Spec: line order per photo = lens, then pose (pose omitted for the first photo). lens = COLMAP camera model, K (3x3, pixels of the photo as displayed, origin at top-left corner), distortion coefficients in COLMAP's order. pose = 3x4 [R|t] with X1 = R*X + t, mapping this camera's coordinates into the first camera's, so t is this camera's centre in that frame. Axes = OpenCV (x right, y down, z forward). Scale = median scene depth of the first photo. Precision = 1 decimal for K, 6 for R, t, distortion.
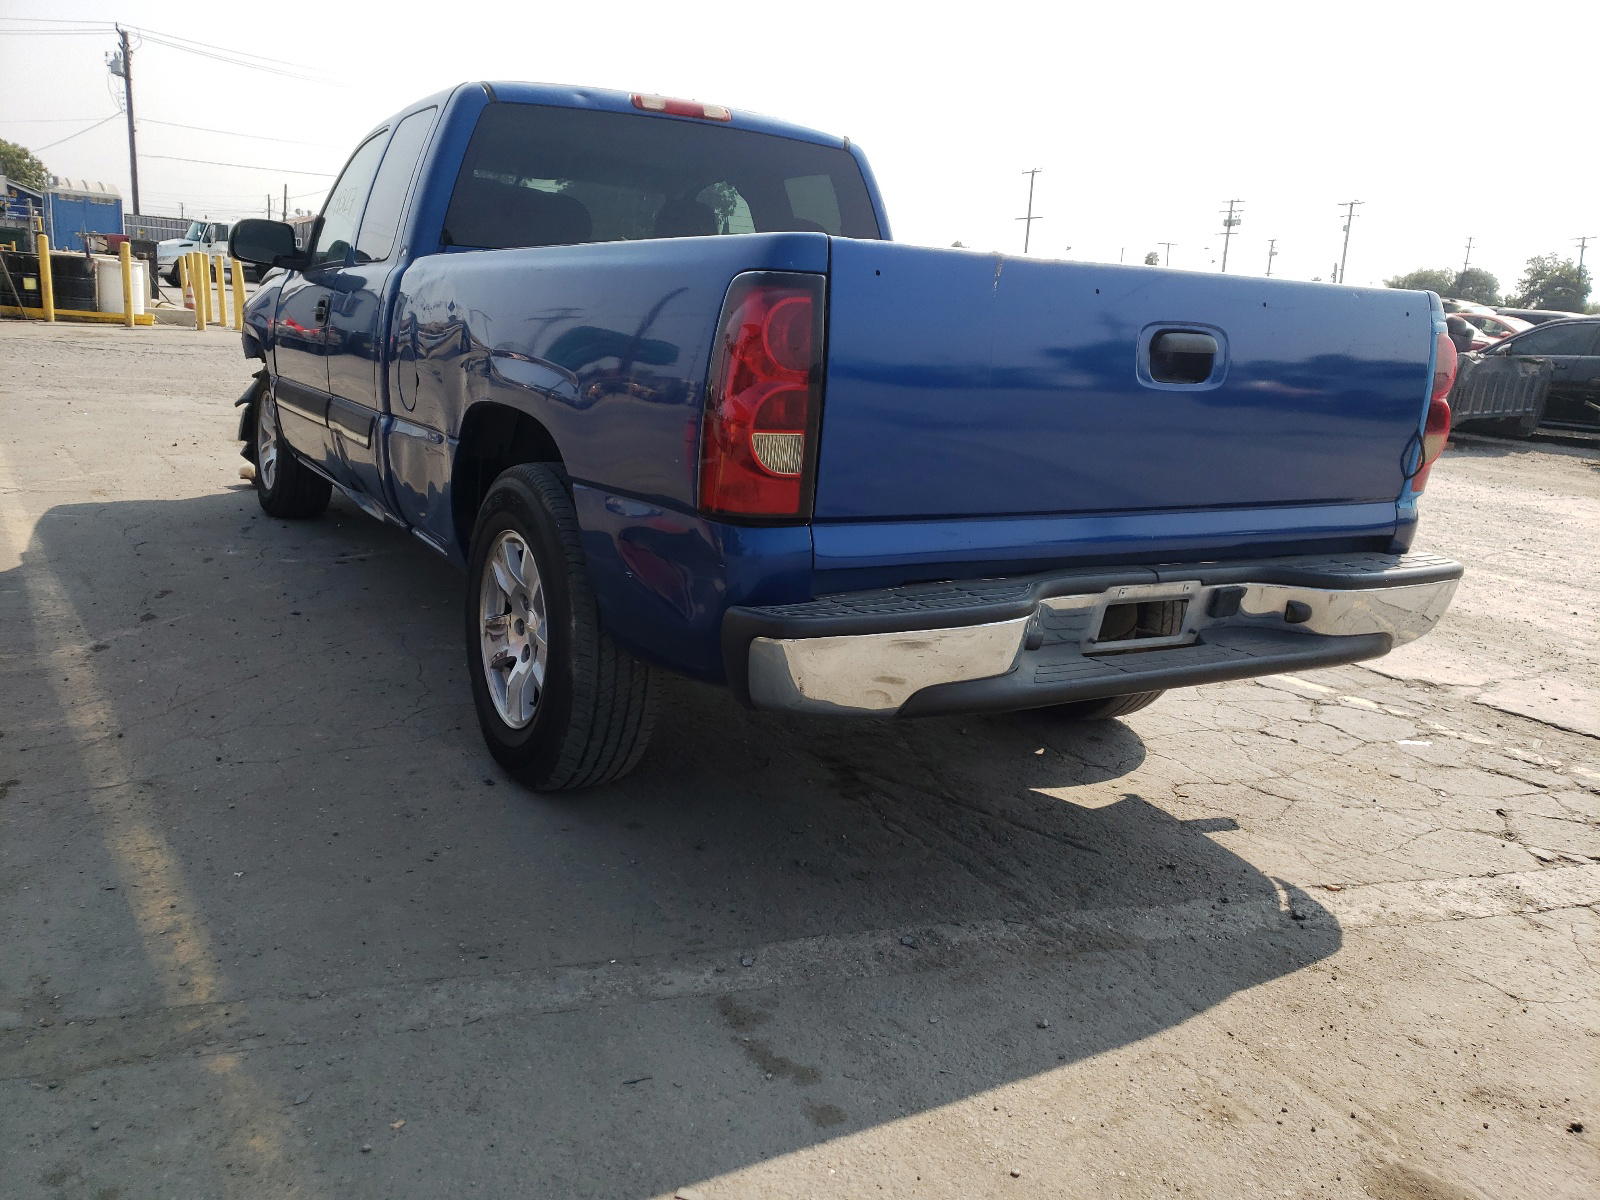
lens RADIAL K [[1215.7, 0, 800.0], [0, 1215.7, 600.0], [0, 0, 1]] dist [-0.003342, -0.000940]
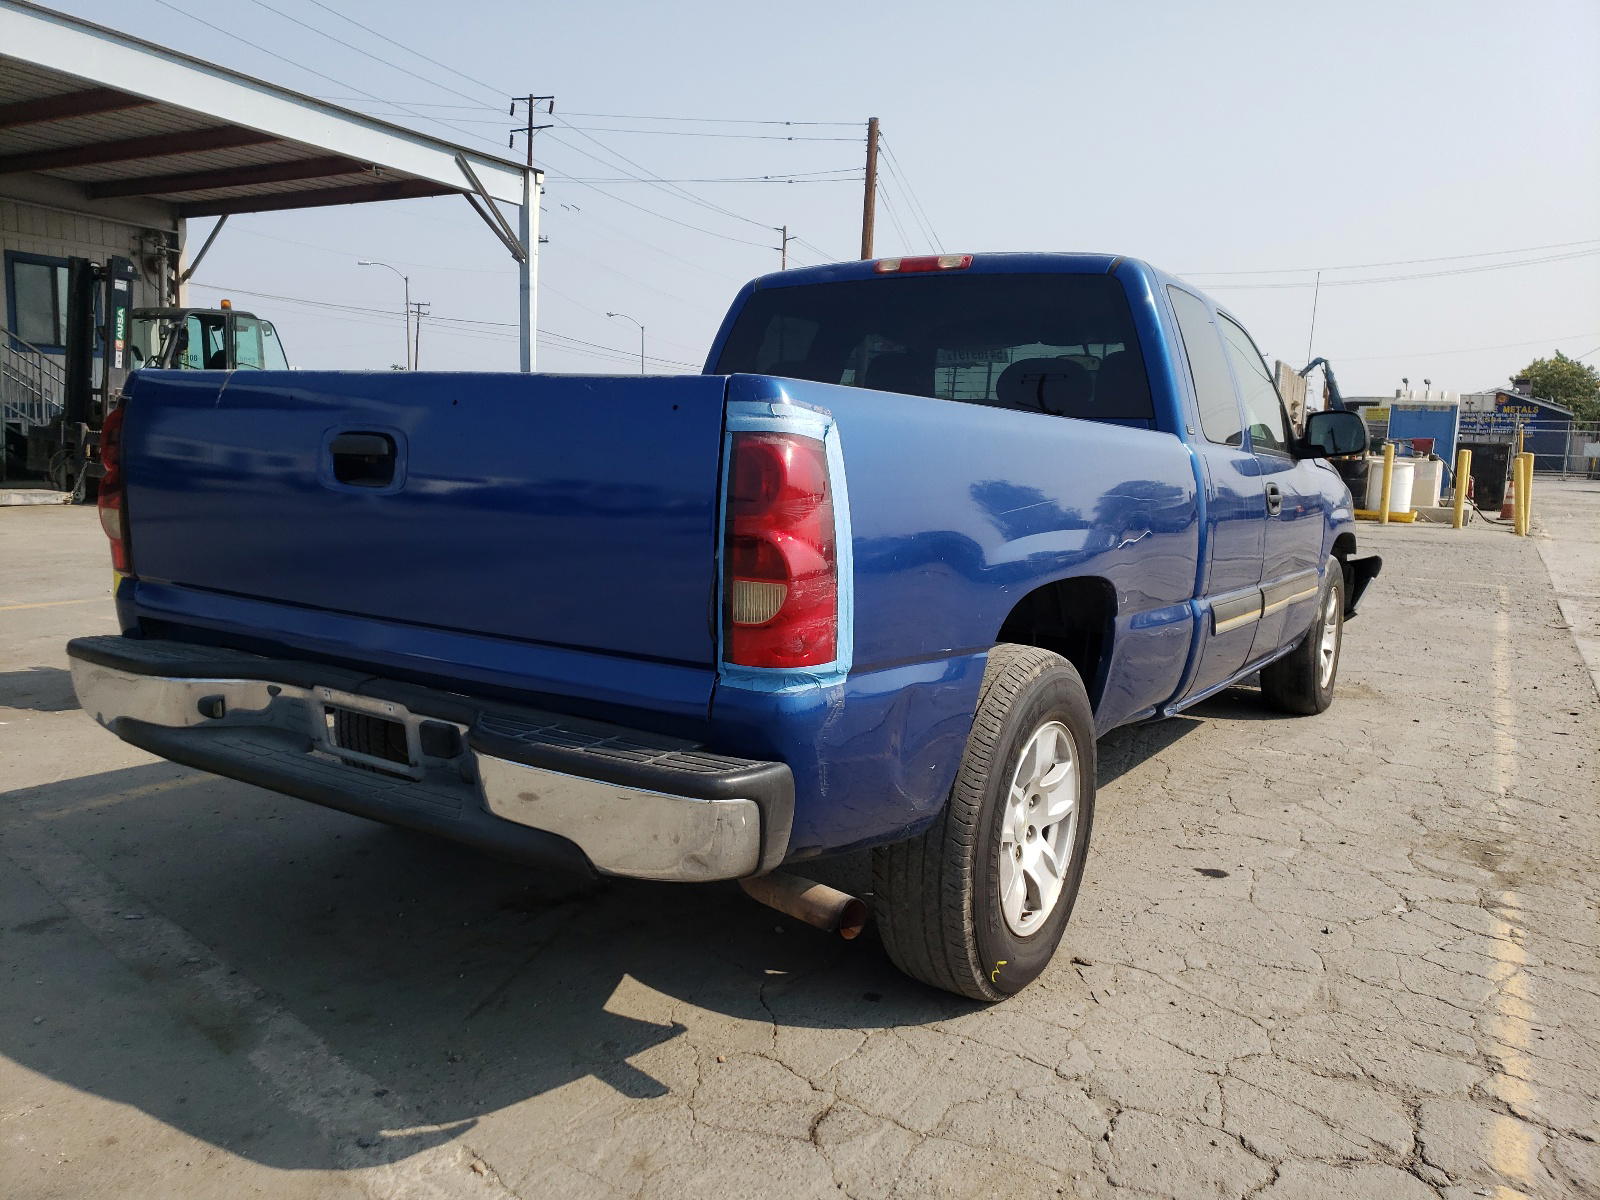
lens RADIAL K [[1238.7, 0, 805.0], [0, 1238.7, 631.9], [0, 0, 1]] dist [0.017115, 0.002489]
pose [[0.488513, 0.102930, -0.866464, 1.232524], [-0.226413, 0.973958, -0.011952, -0.123548], [0.842670, 0.202017, 0.499096, 0.766998]]
